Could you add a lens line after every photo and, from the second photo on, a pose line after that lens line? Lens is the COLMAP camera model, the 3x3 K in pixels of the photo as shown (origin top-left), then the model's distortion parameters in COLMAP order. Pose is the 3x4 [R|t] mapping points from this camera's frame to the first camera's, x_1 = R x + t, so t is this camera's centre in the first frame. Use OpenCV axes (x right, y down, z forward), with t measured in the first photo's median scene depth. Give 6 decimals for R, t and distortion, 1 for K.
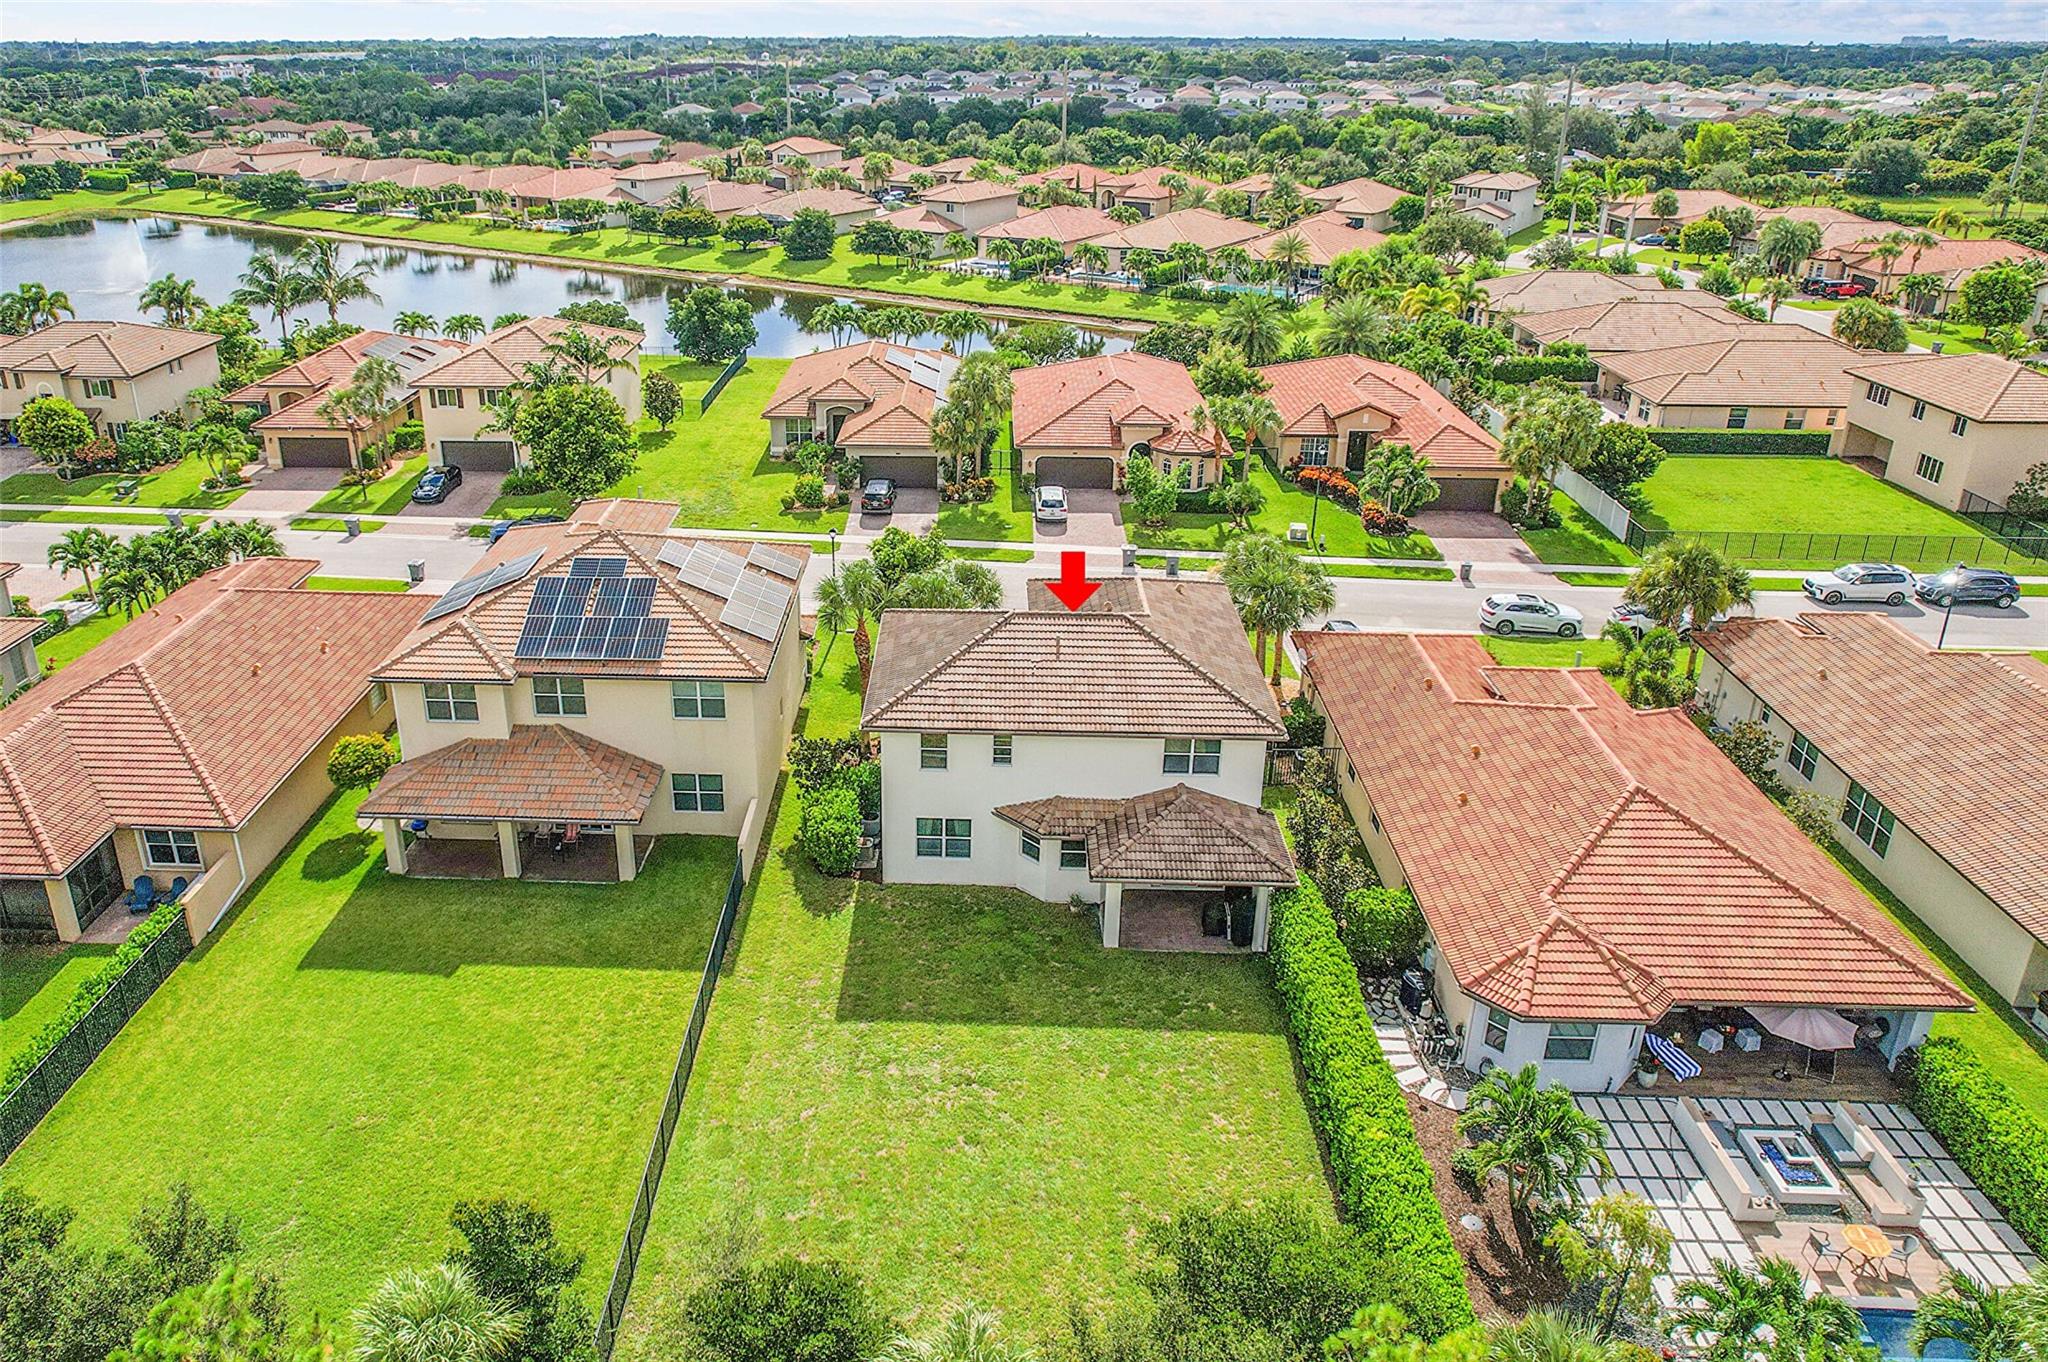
lens RADIAL K [[1445.7, 0, 924.8], [0, 1445.7, 596.9], [0, 0, 1]] dist [-0.076418, 0.072525]
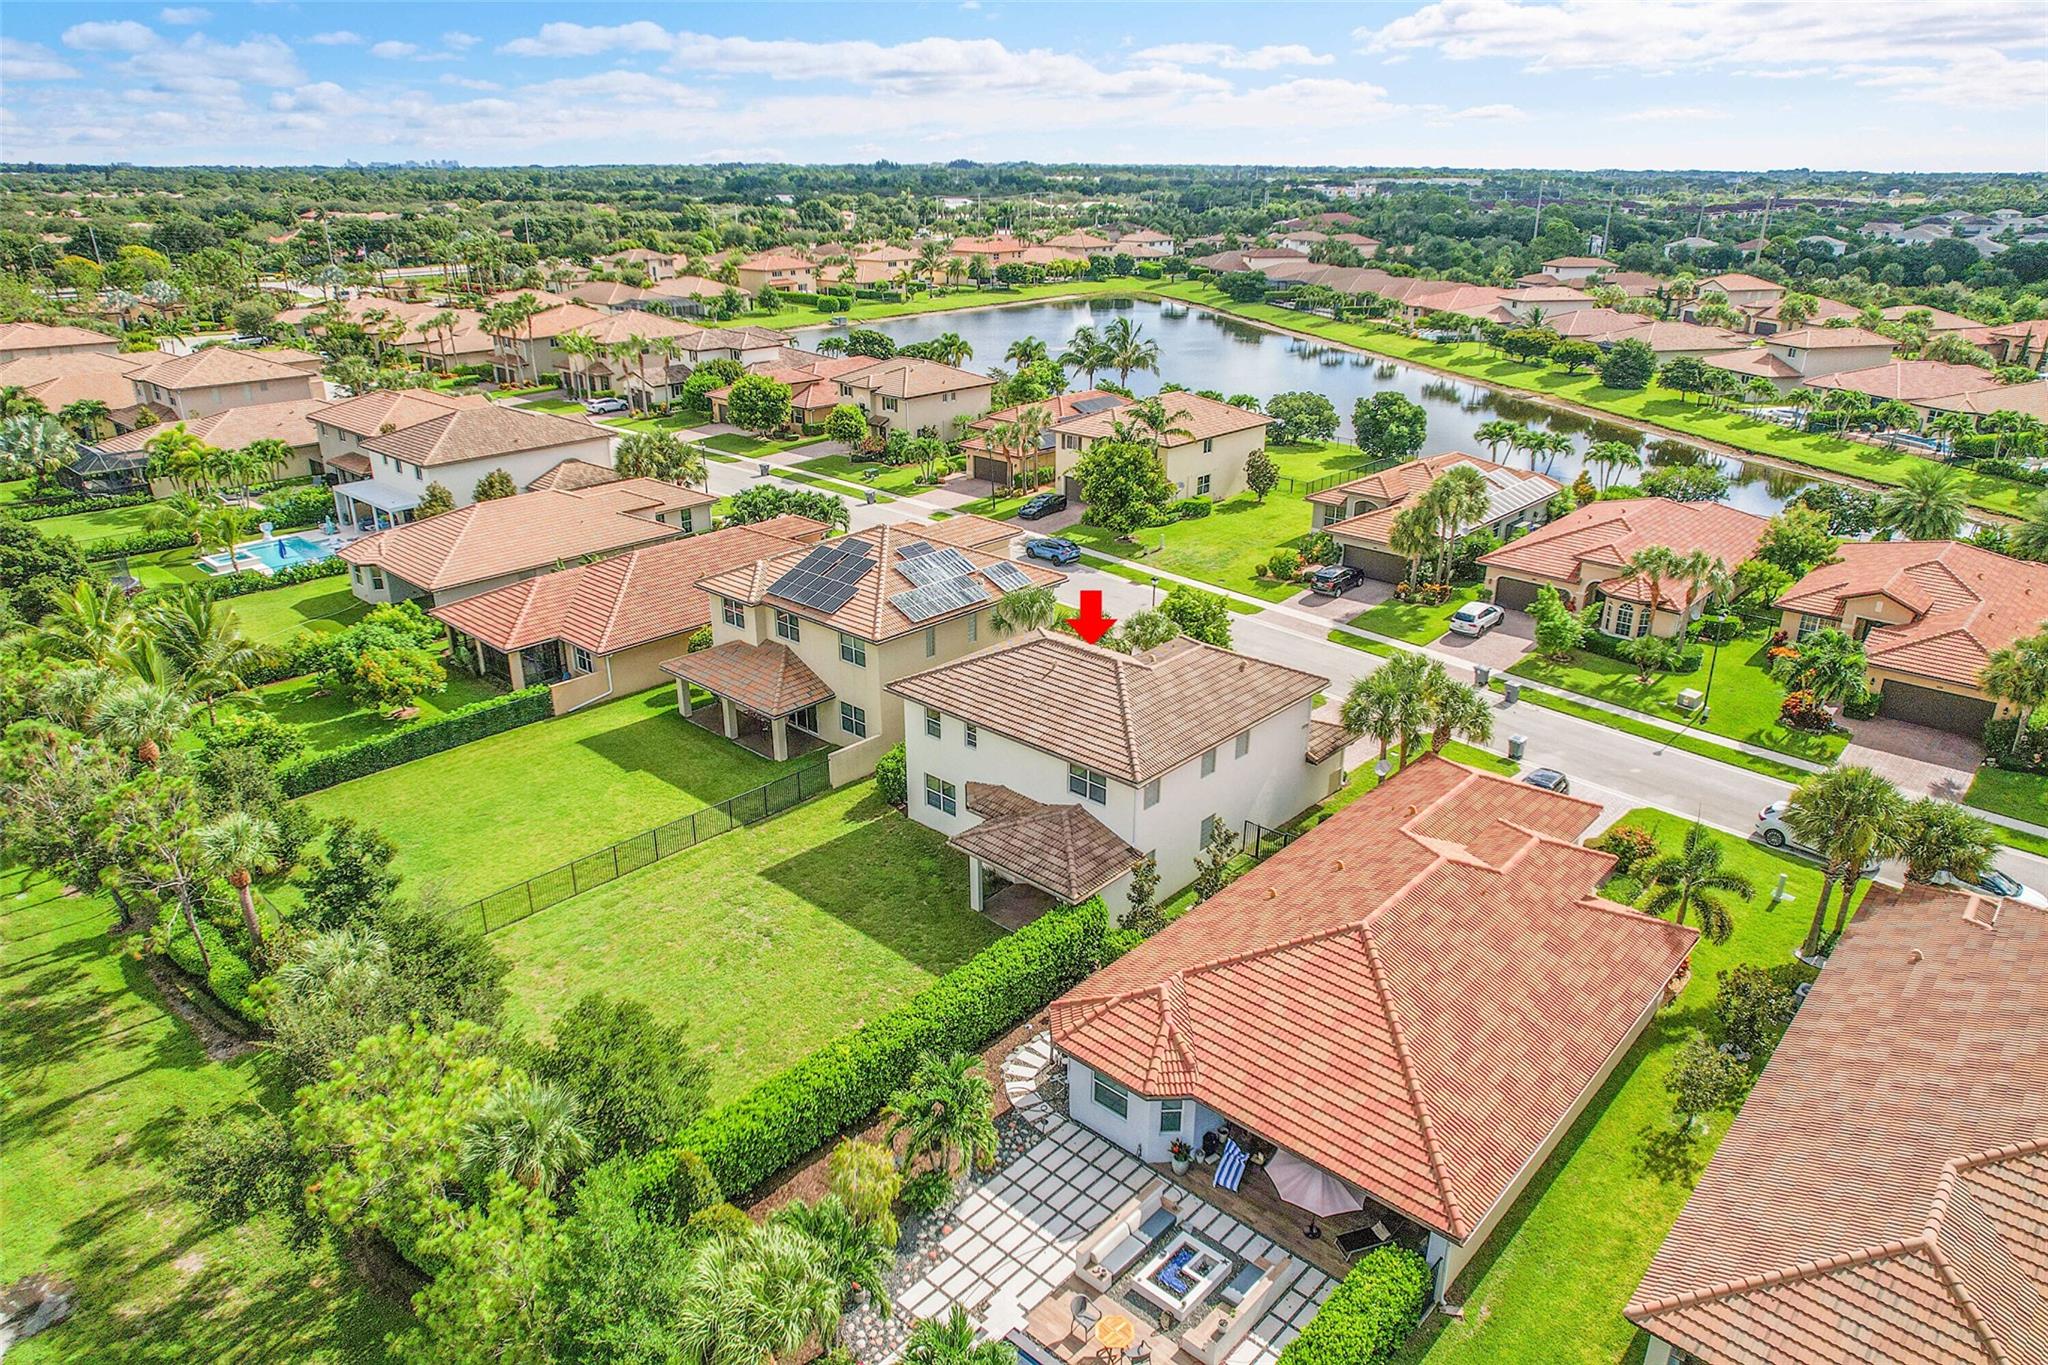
lens RADIAL K [[1305.1, 0, 1030.8], [0, 1305.1, 671.2], [0, 0, 1]] dist [-0.065080, 0.046617]
pose [[0.769243, 0.235642, -0.593918, 0.497647], [-0.236092, 0.968555, 0.078496, -0.031692], [0.593739, 0.079836, 0.800687, 0.084930]]
